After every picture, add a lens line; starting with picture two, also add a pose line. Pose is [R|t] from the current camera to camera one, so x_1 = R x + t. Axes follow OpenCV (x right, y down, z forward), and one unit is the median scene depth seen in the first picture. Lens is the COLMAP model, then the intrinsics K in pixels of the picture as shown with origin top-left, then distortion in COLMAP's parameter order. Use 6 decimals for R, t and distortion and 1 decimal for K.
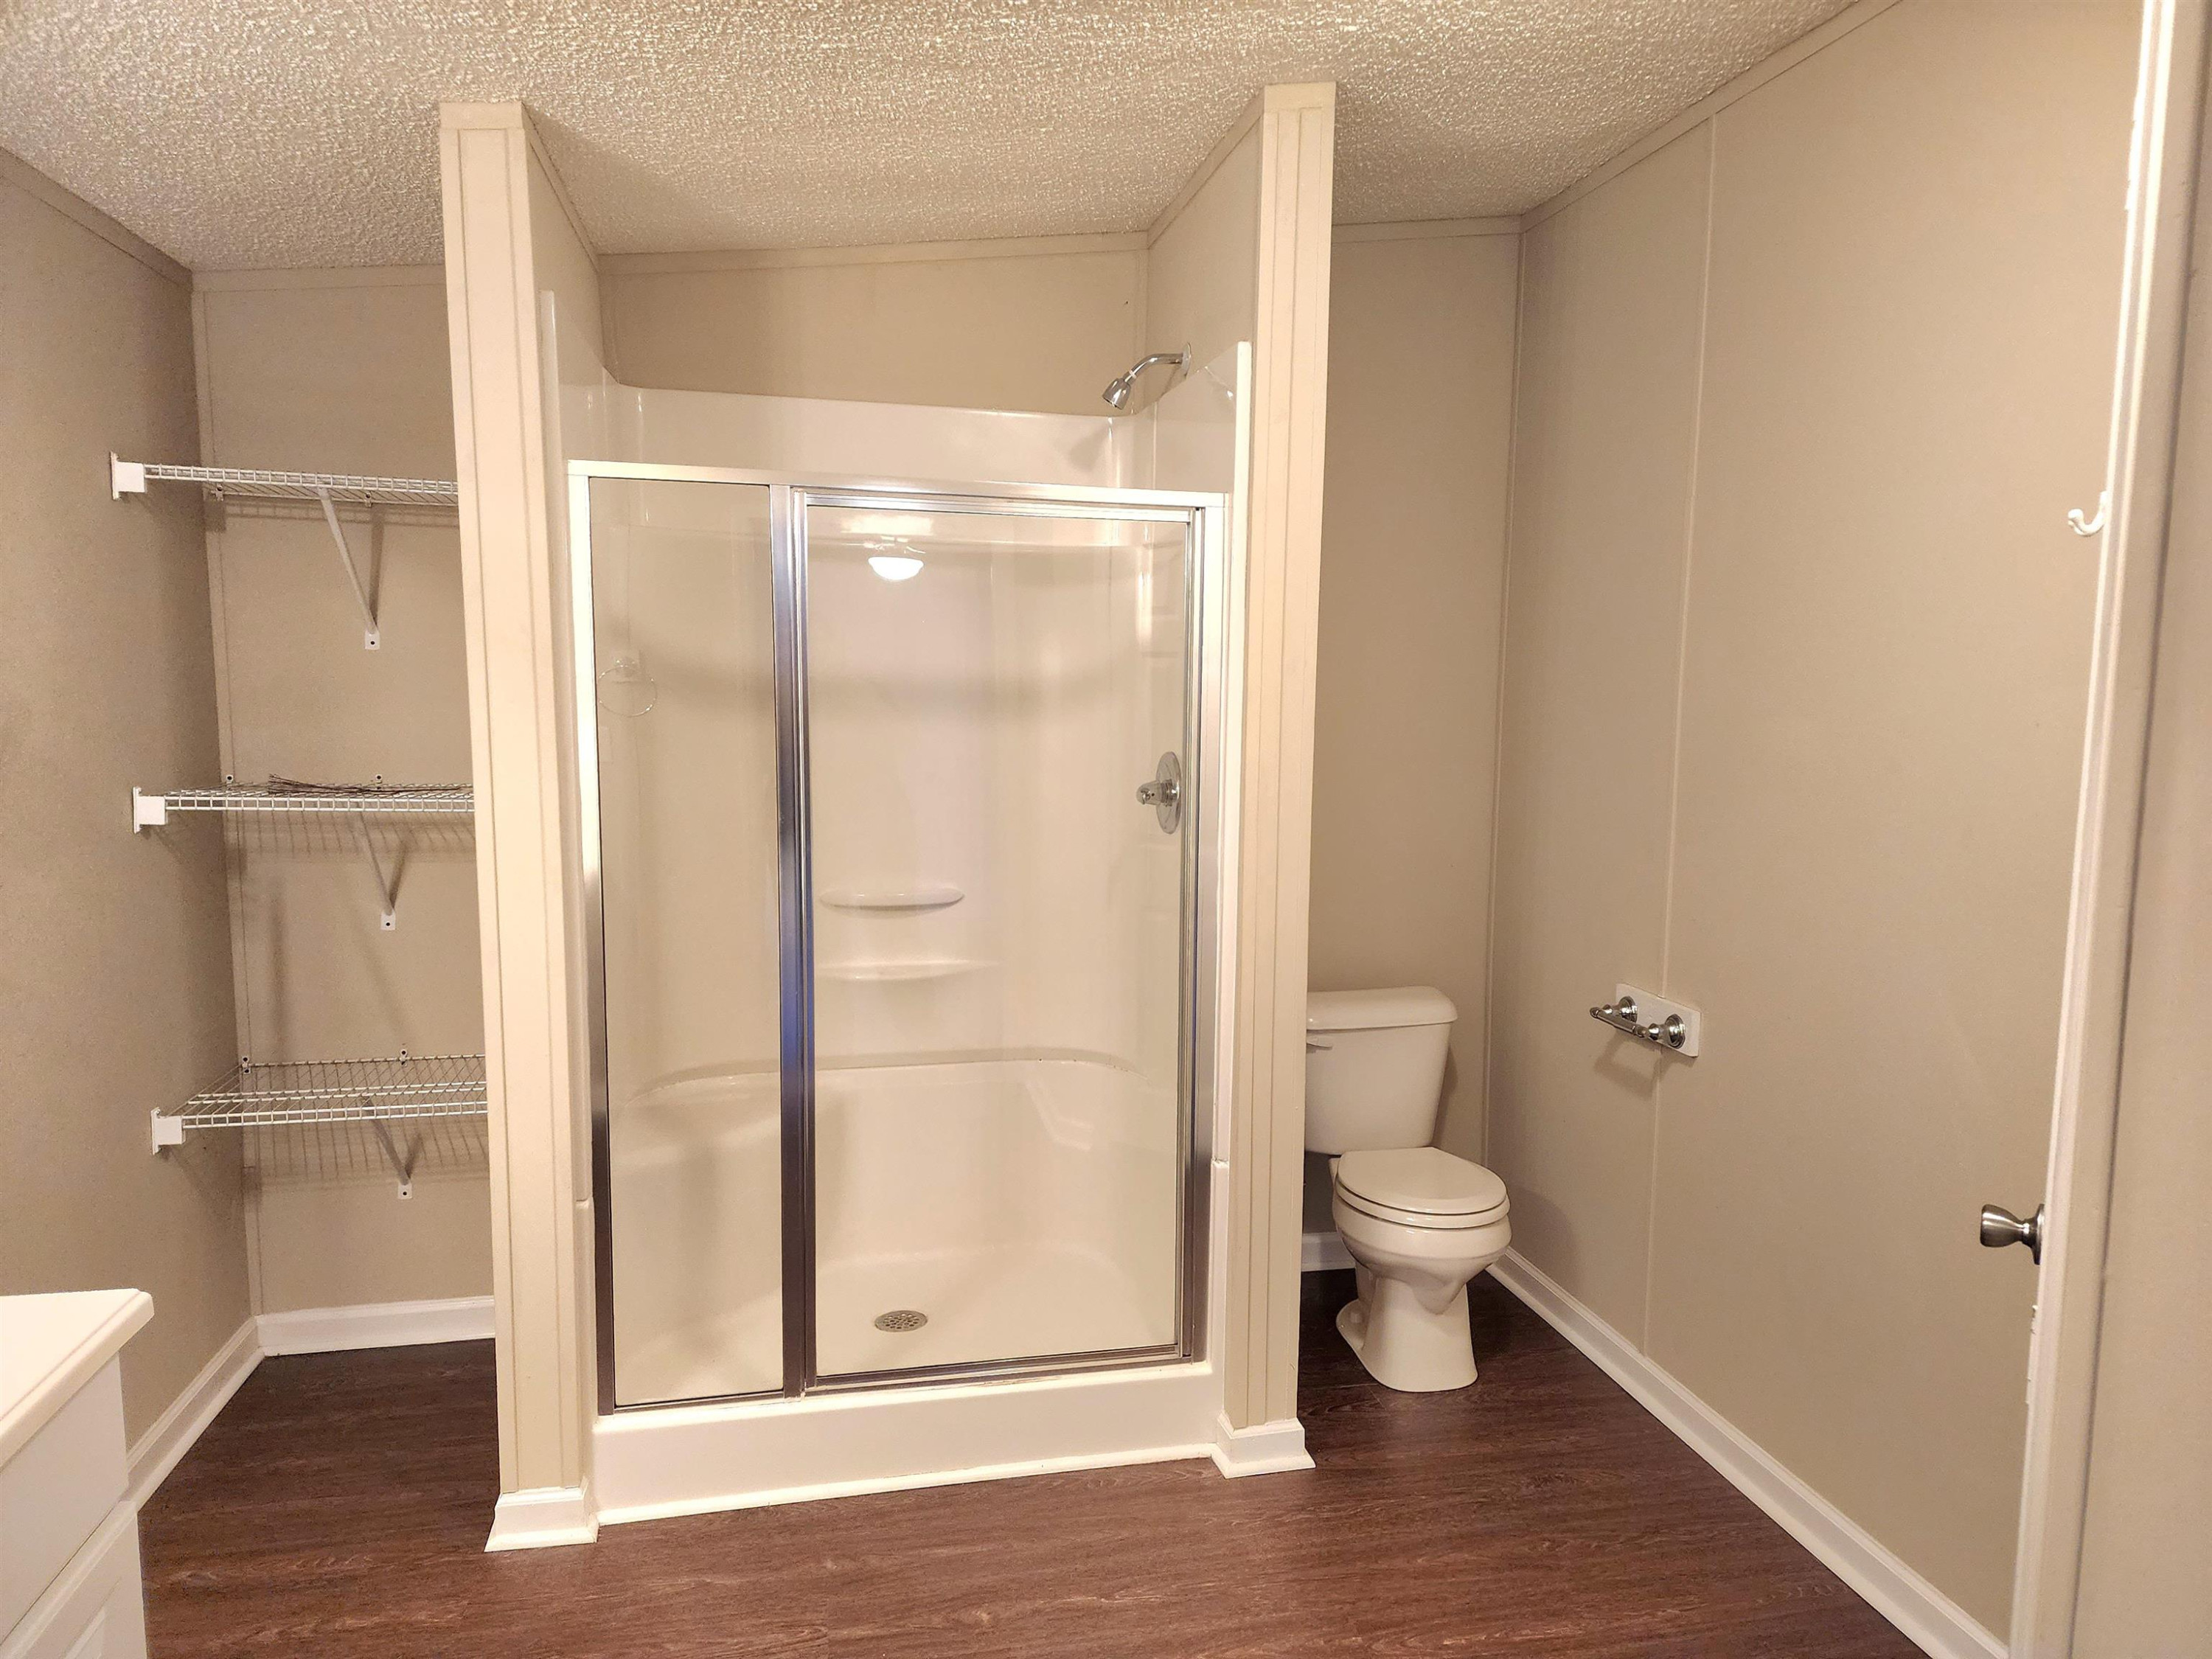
lens RADIAL K [[1488.1, 0, 1106.7], [0, 1488.1, 859.5], [0, 0, 1]] dist [0.073369, -0.070364]
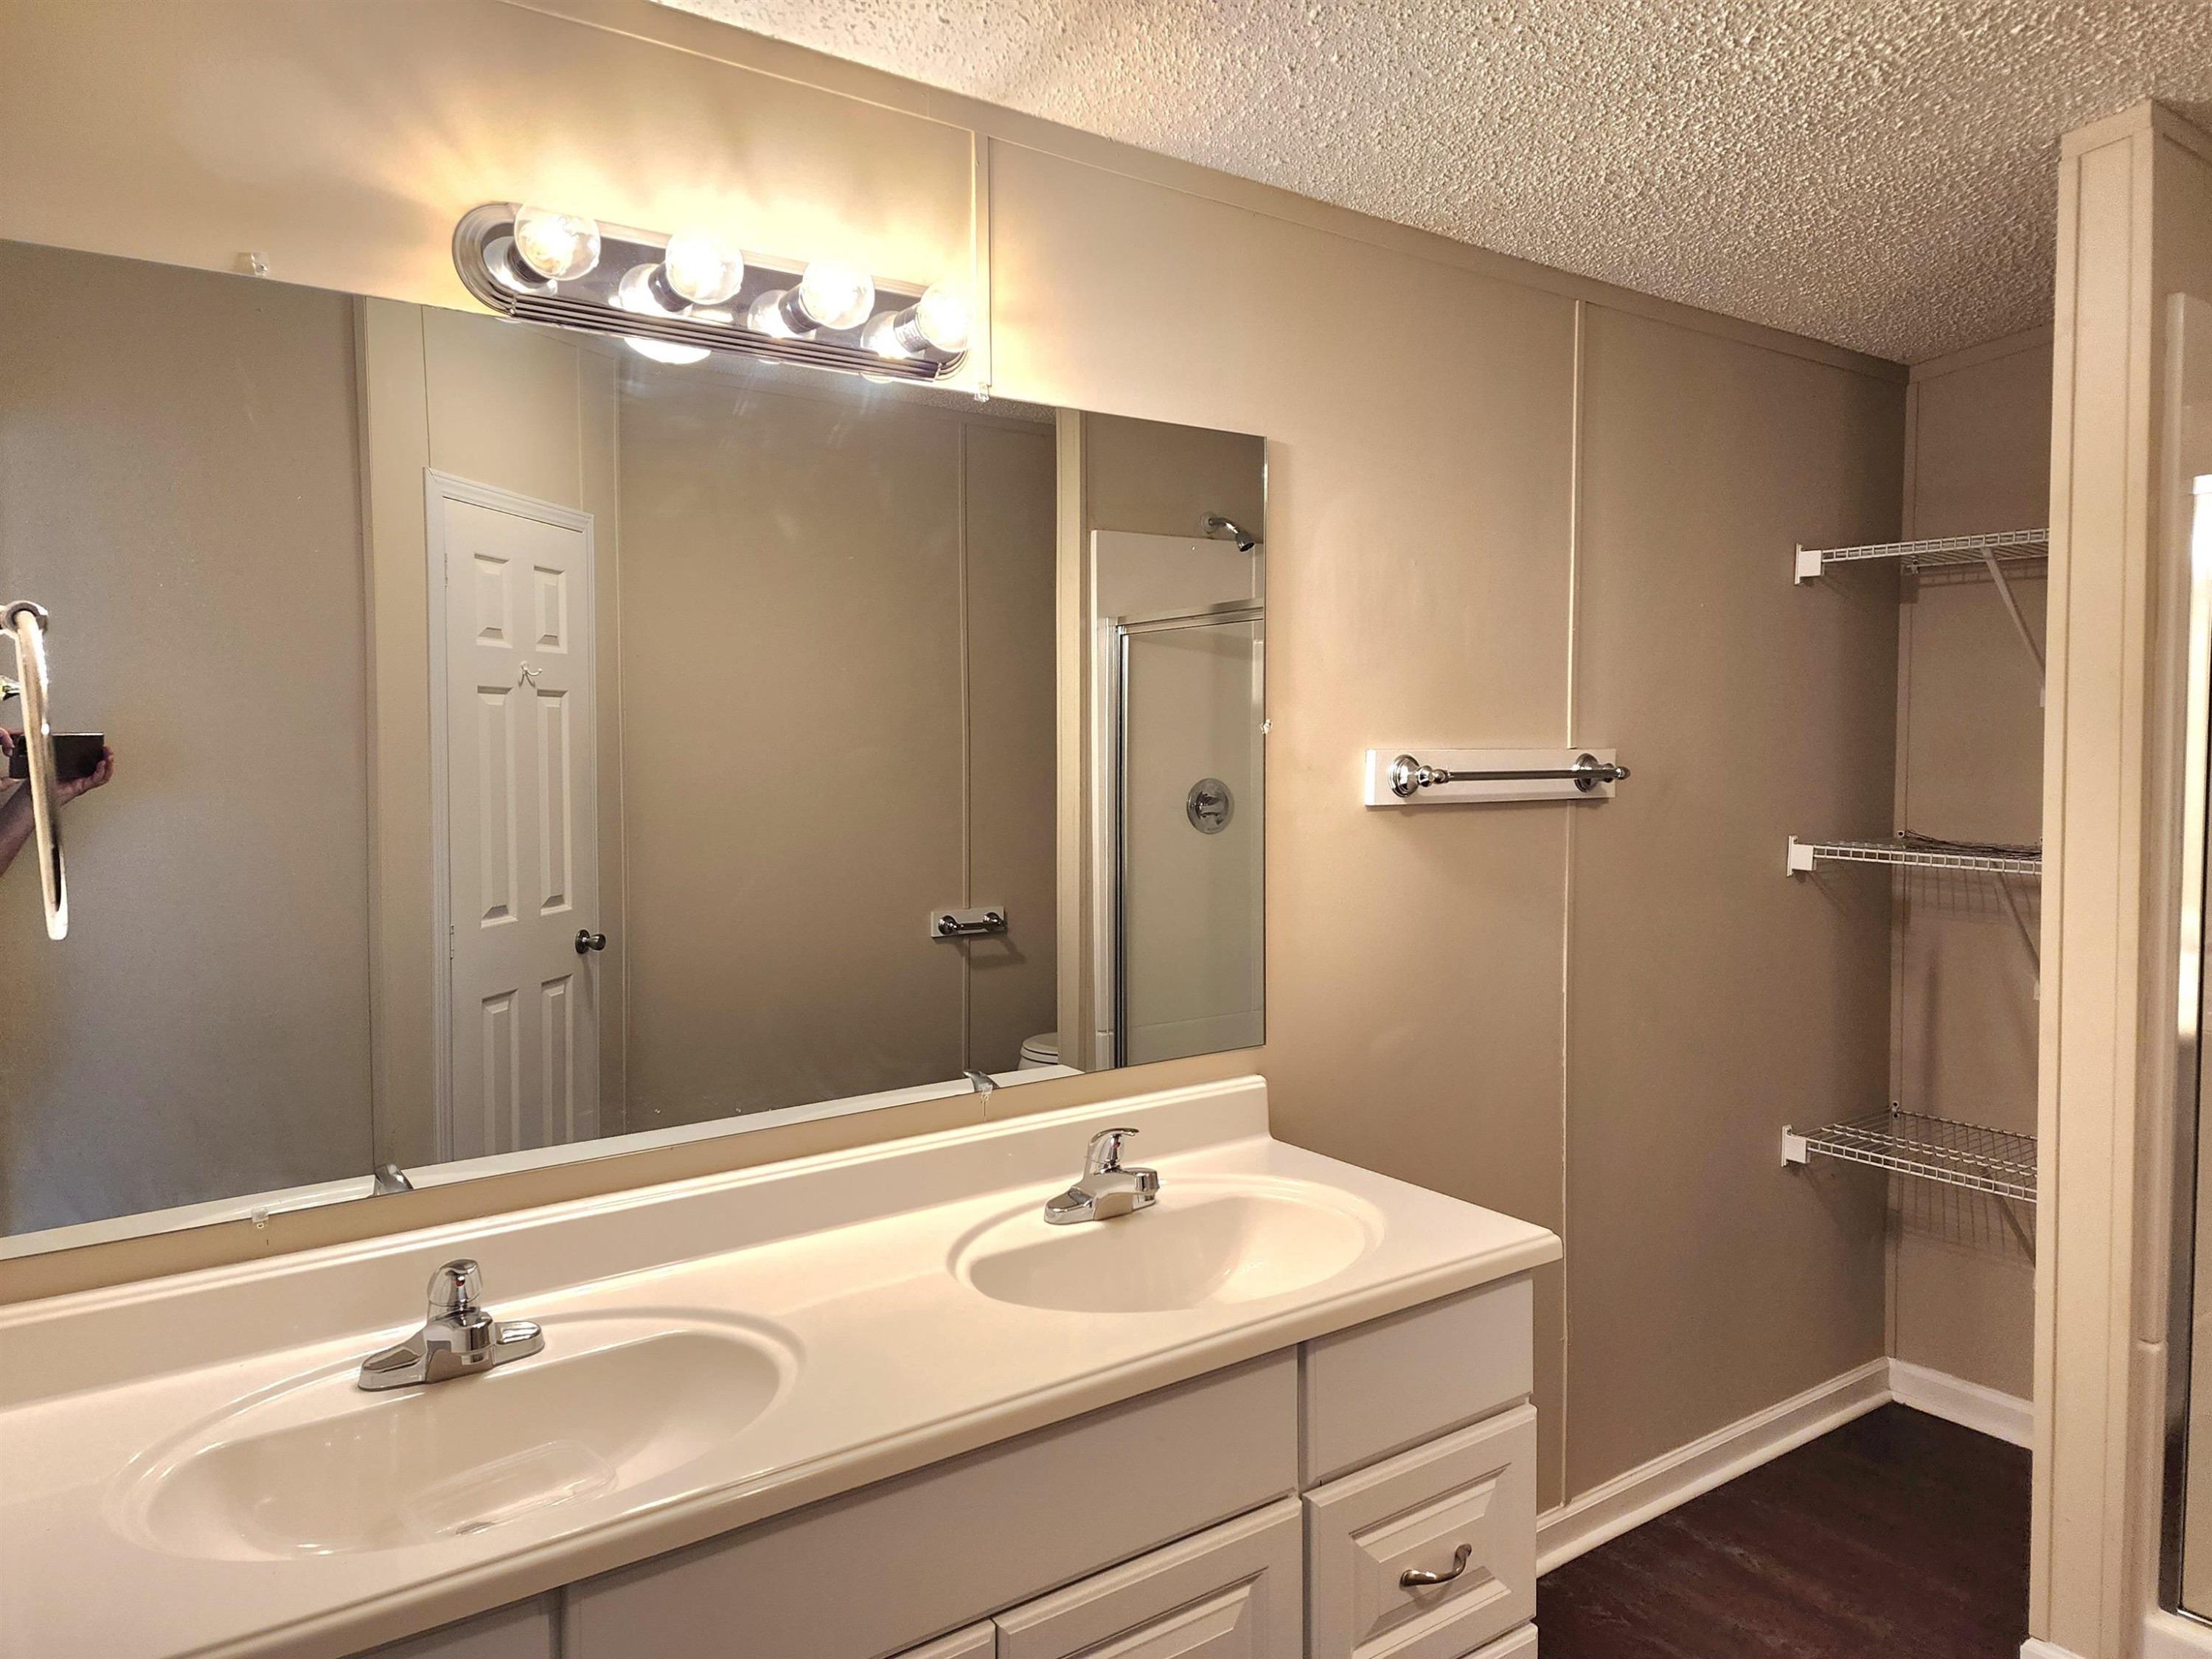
lens RADIAL K [[1466.8, 0, 1122.2], [0, 1466.8, 821.6], [0, 0, 1]] dist [0.078457, -0.059510]
pose [[0.408910, 0.035301, -0.911892, 0.165195], [-0.102390, 0.994717, -0.007406, 0.000937], [0.906812, 0.096397, 0.410365, 0.092057]]
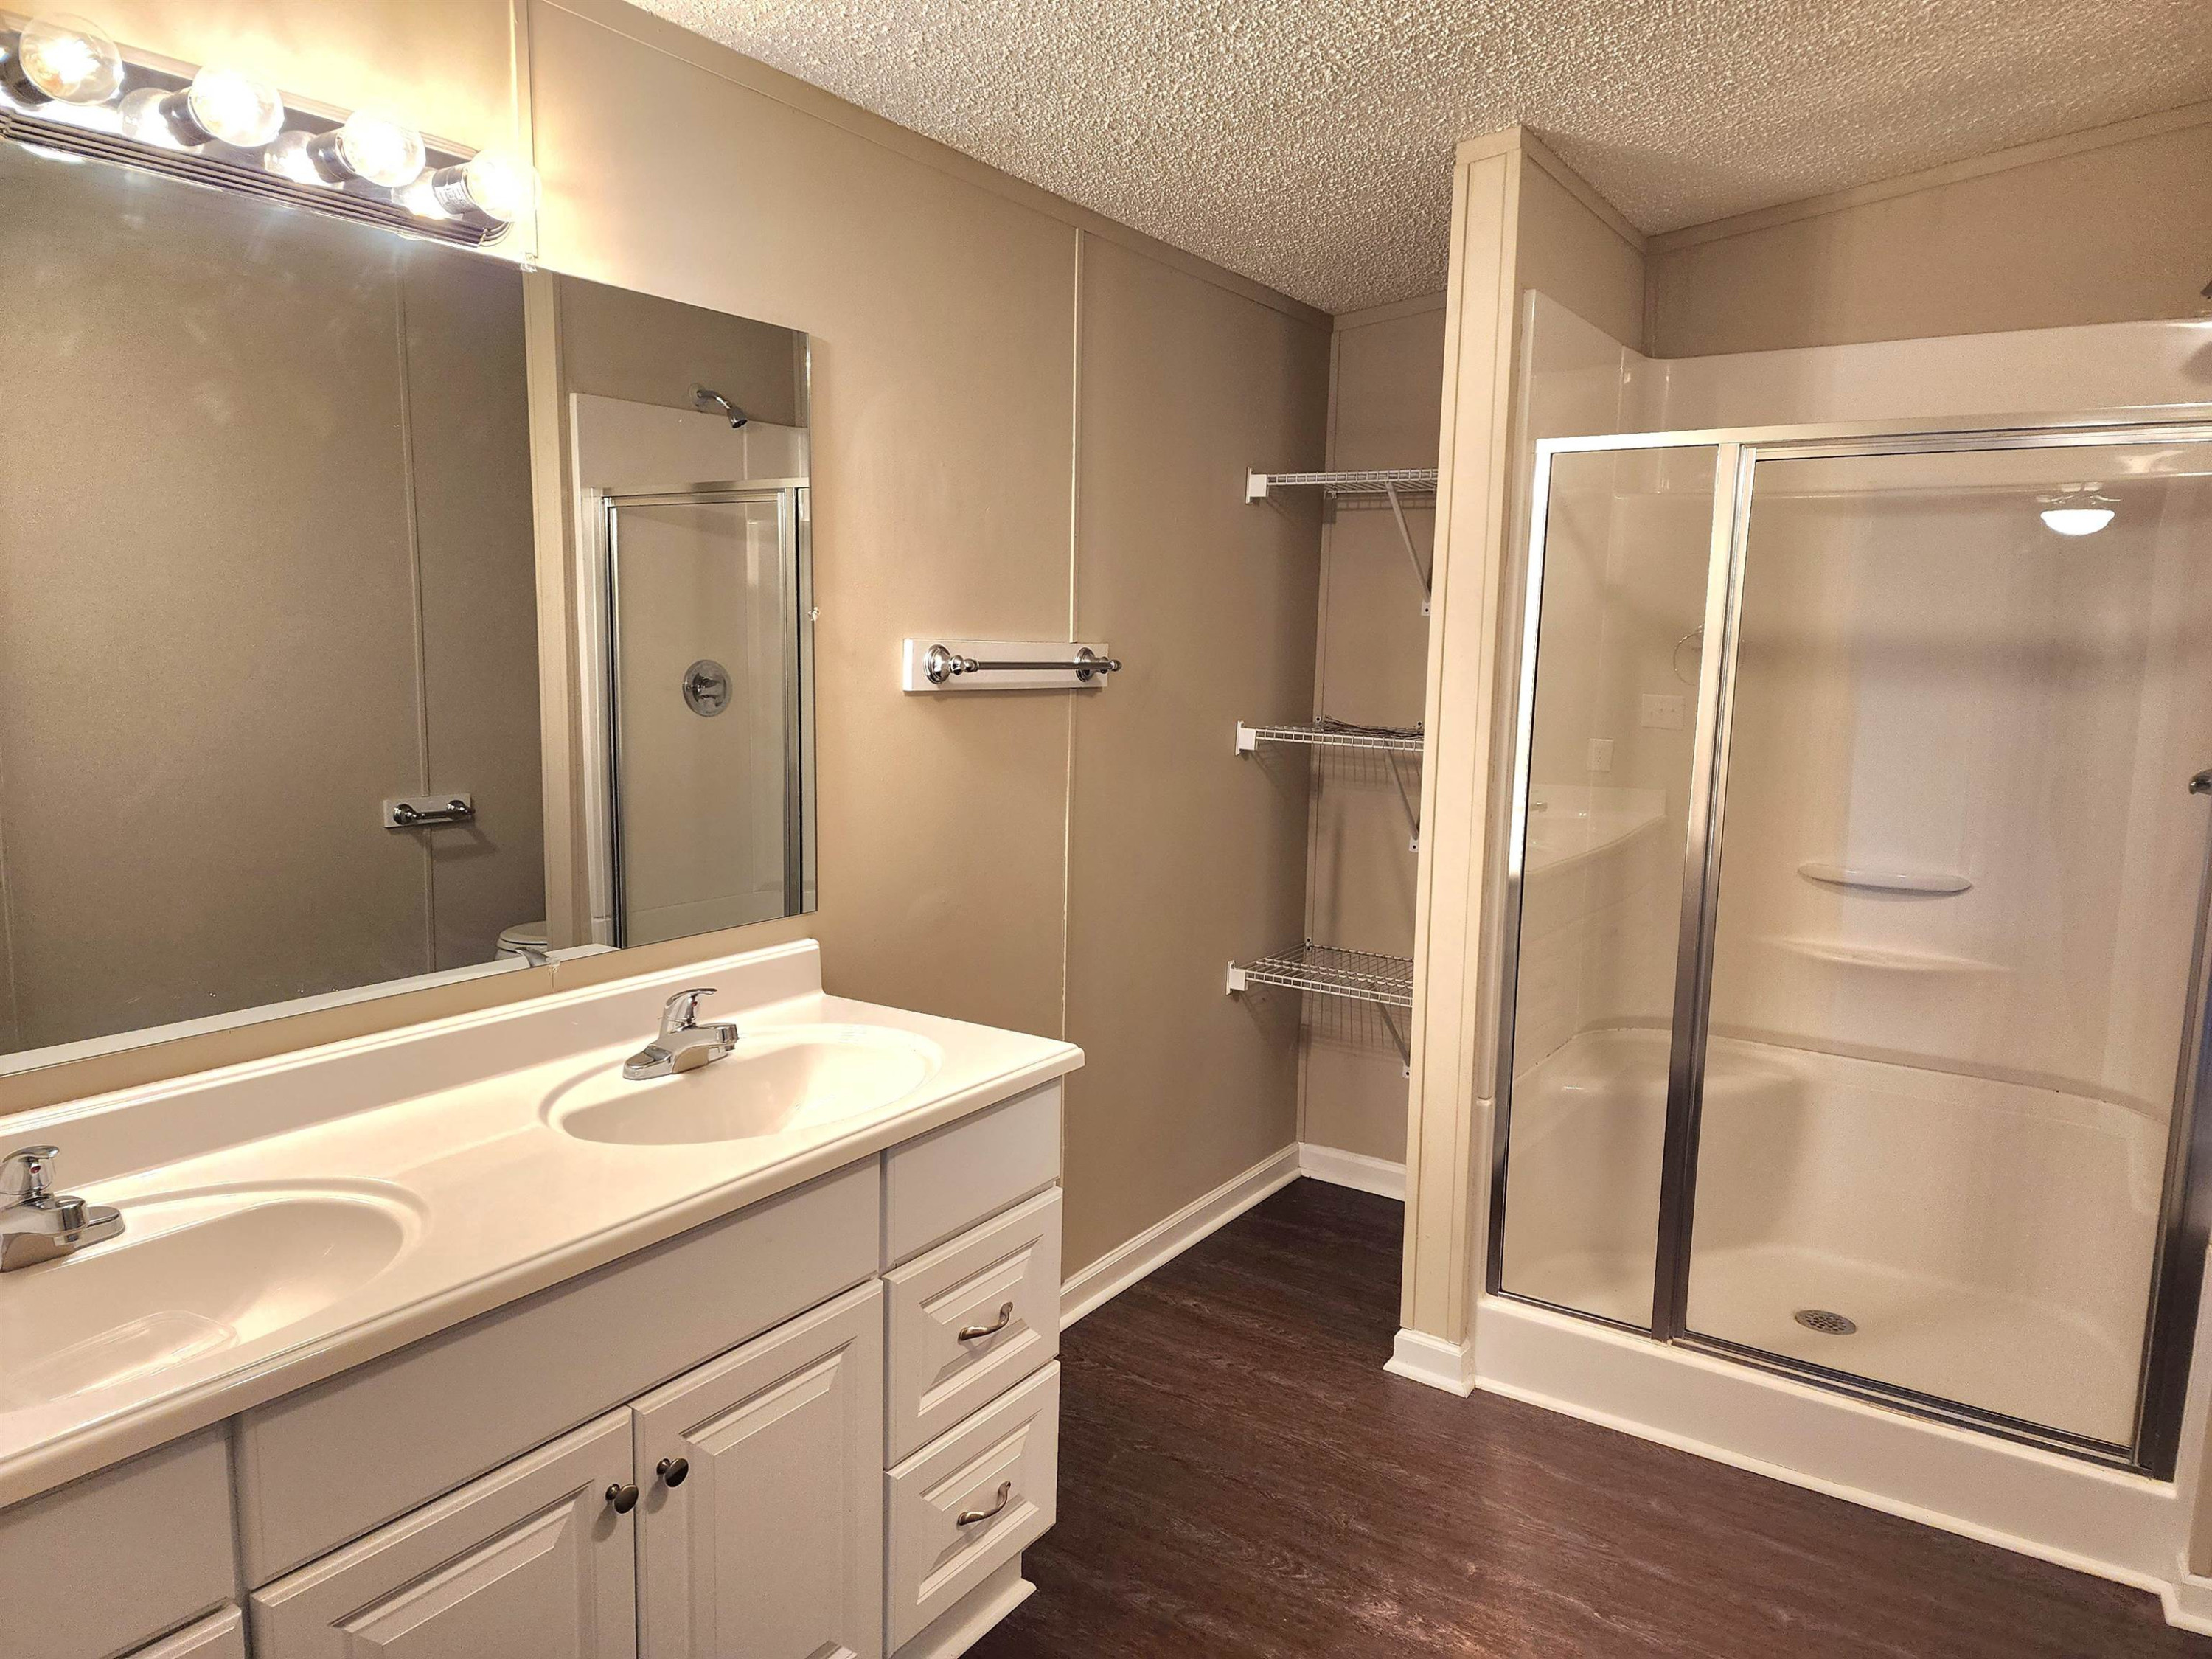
lens RADIAL K [[1472.9, 0, 1099.3], [0, 1472.9, 855.2], [0, 0, 1]] dist [0.093463, -0.075522]
pose [[0.696527, 0.110242, -0.709011, 0.209032], [-0.099855, 0.993404, 0.056364, 0.009317], [0.710548, 0.031540, 0.702941, 0.000729]]
